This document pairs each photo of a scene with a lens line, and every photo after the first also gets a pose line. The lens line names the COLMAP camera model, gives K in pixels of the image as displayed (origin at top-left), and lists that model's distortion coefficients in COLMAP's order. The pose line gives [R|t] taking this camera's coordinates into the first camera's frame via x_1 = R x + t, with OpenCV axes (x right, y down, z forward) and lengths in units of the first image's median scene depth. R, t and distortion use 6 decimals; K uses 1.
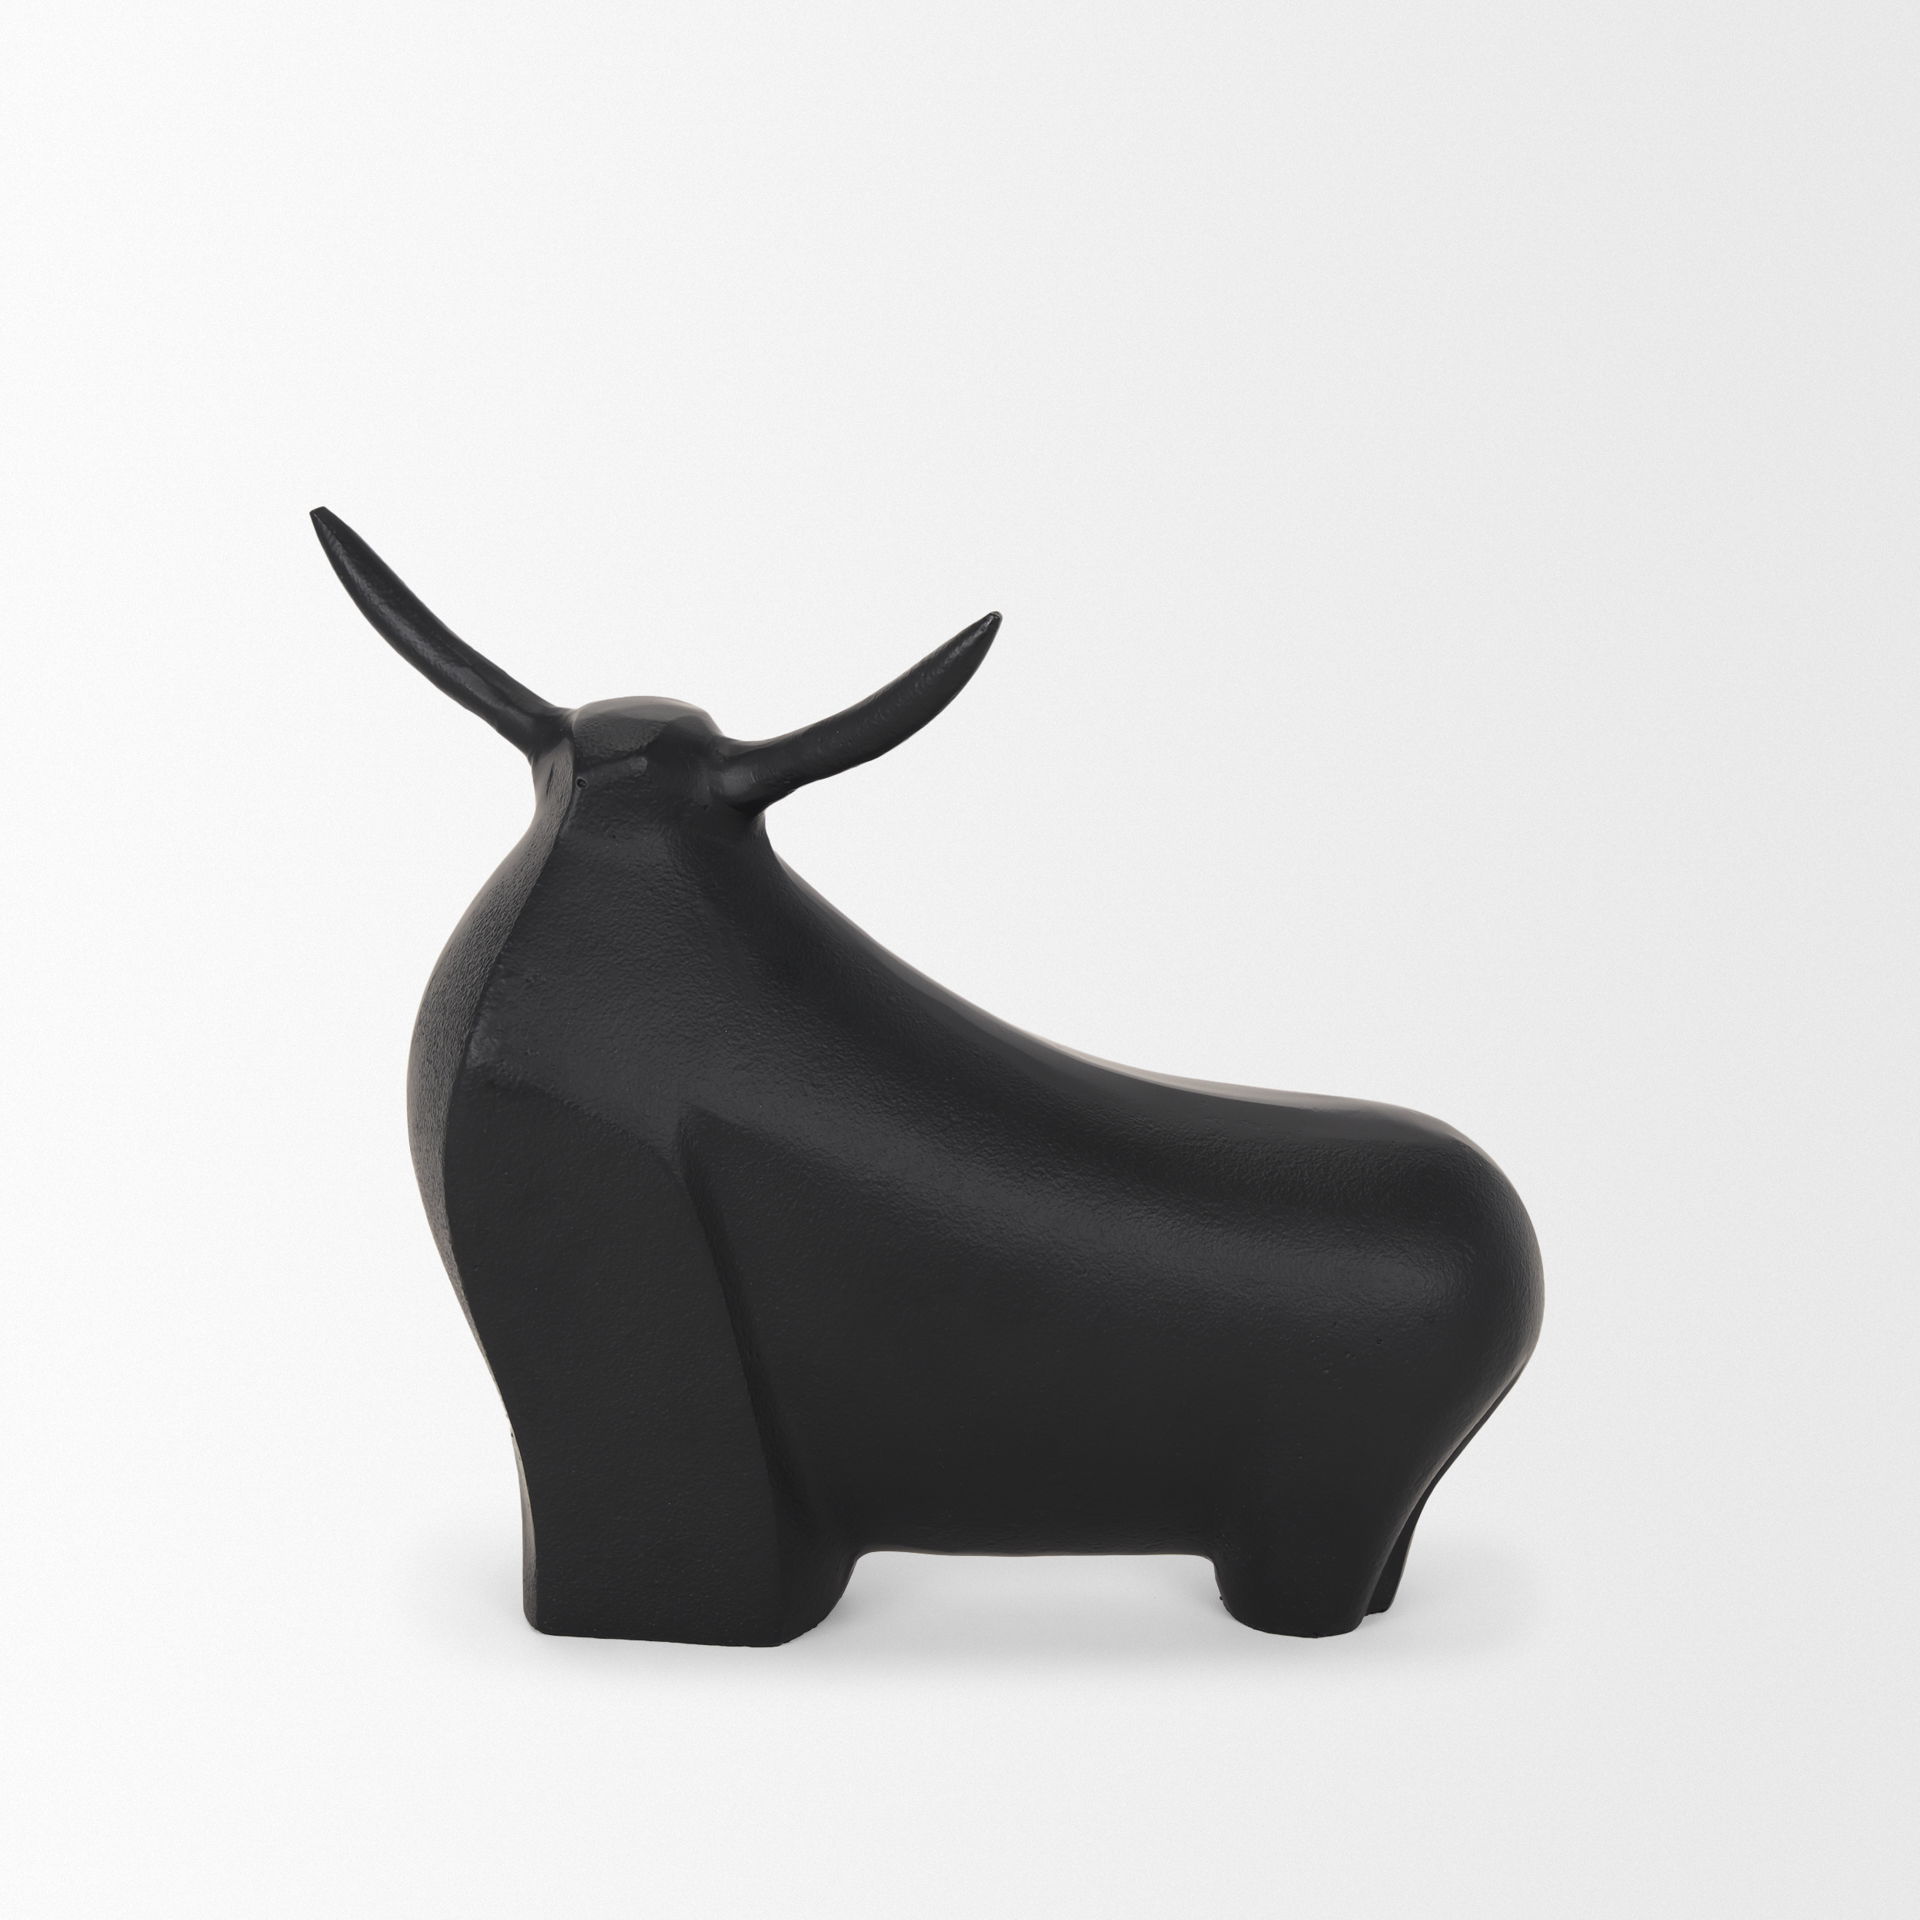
lens RADIAL K [[6519.8, 0, 960.3], [0, 6519.8, 960.8], [0, 0, 1]] dist [-0.210938, 0.000000]
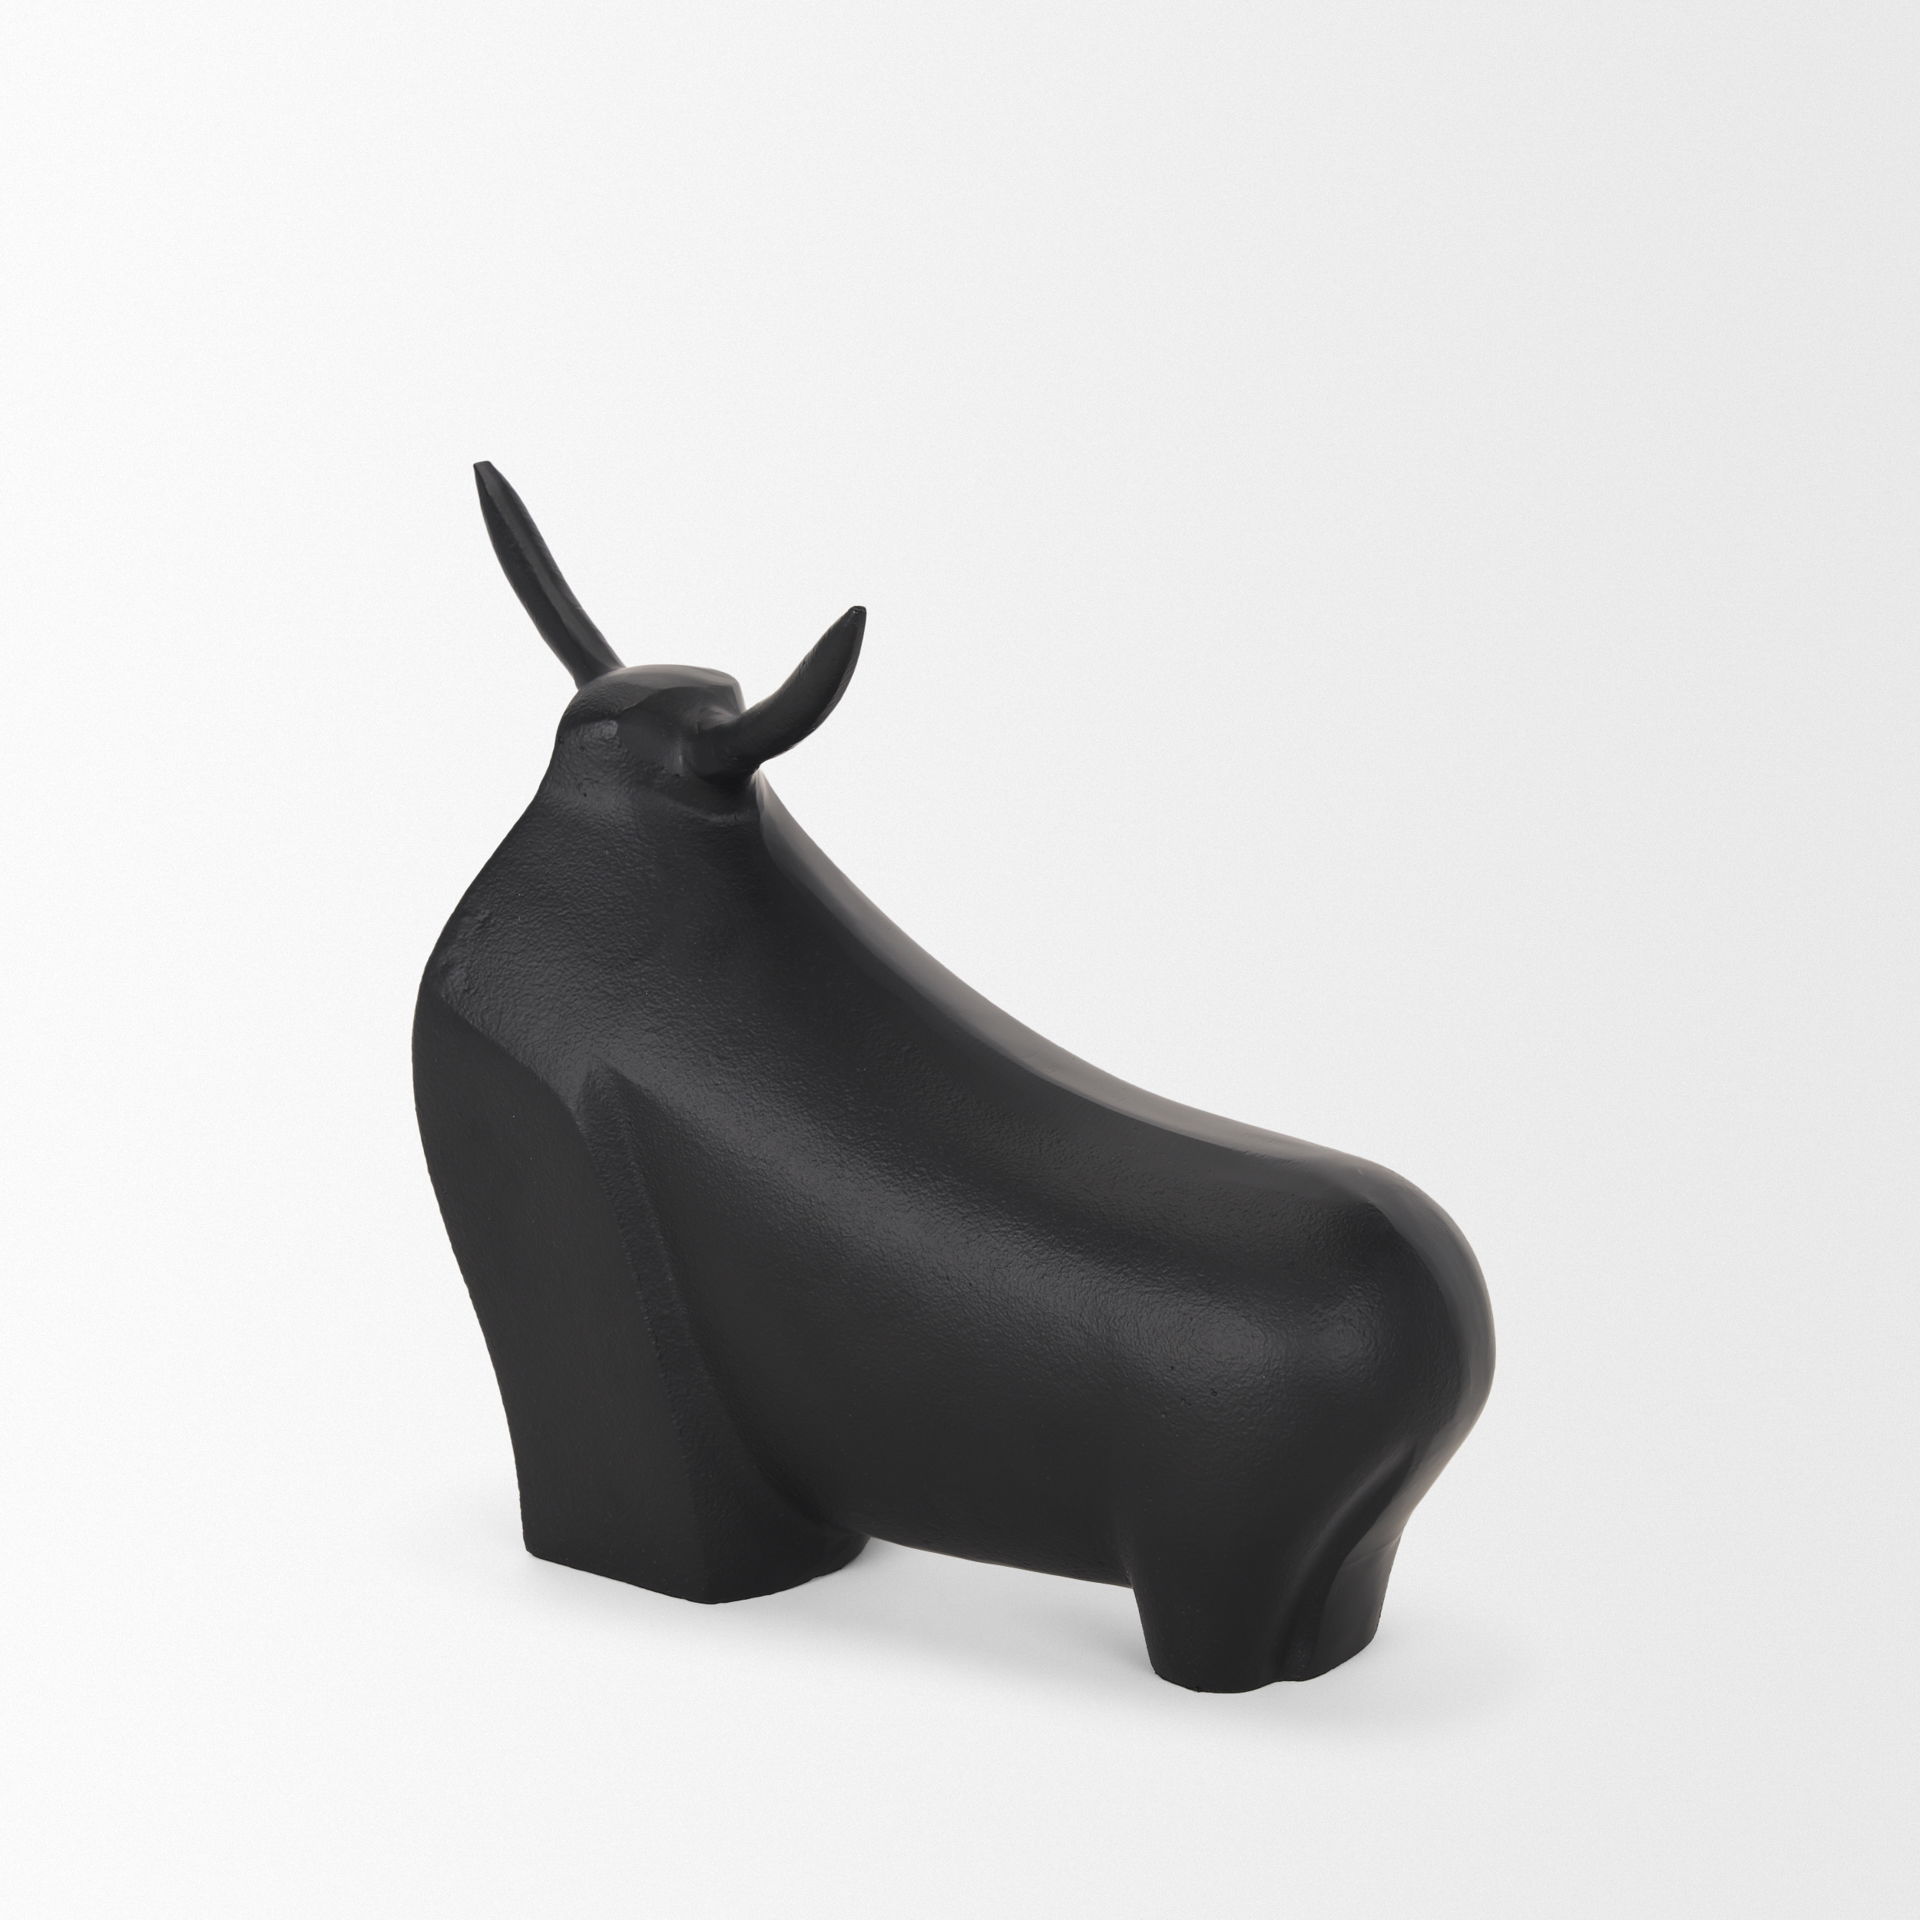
lens RADIAL K [[6519.8, 0, 960.2], [0, 6519.8, 959.1], [0, 0, 1]] dist [-0.210938, 0.000000]
pose [[0.840604, 0.114527, -0.529404, 0.546401], [-0.116381, 0.992752, 0.029970, -0.030971], [0.529000, 0.036420, 0.847840, 0.155557]]
